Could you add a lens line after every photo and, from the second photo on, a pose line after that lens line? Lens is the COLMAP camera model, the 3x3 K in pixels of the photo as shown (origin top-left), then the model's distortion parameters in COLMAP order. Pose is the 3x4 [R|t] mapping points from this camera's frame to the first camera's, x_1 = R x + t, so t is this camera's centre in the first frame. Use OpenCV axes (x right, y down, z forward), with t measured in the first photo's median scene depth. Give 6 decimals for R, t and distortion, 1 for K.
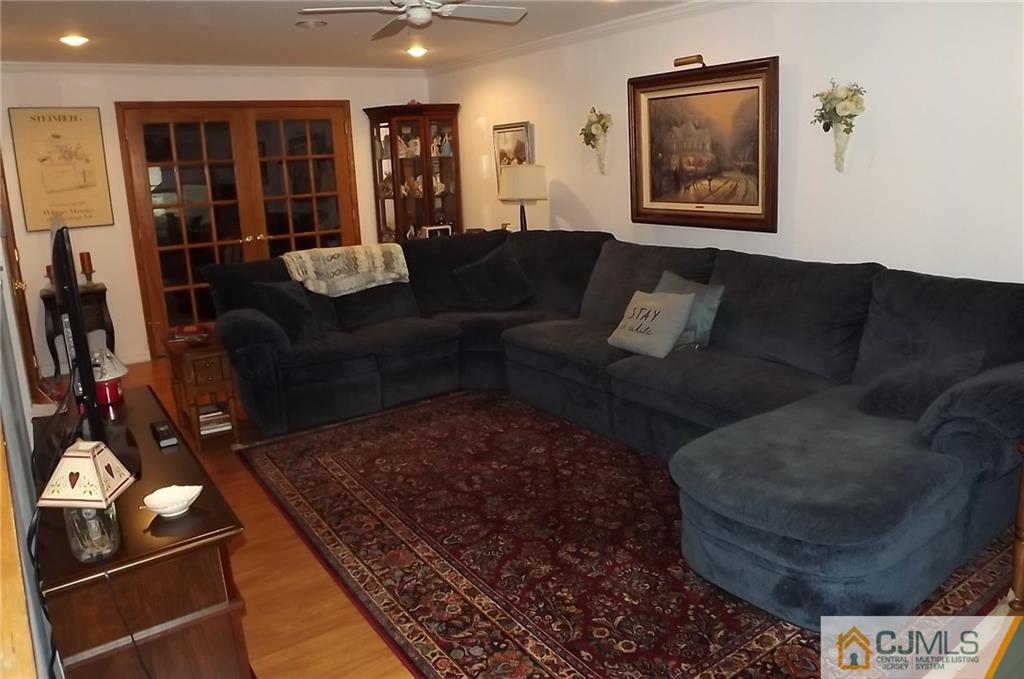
lens RADIAL K [[732.4, 0, 512.4], [0, 732.4, 336.3], [0, 0, 1]] dist [-0.079303, 0.023612]
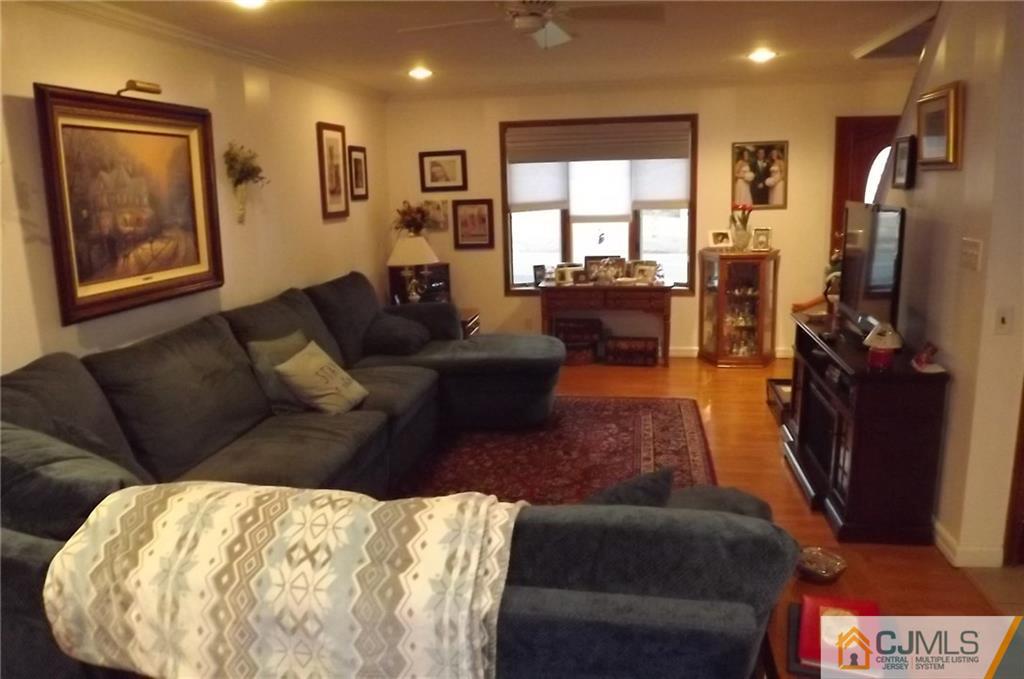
lens RADIAL K [[732.4, 0, 510.9], [0, 732.4, 337.8], [0, 0, 1]] dist [-0.079303, 0.023612]
pose [[-0.722473, -0.075377, 0.687278, -0.550502], [0.221629, 0.916337, 0.333477, -0.291644], [-0.654915, 0.393249, -0.645323, 1.278659]]
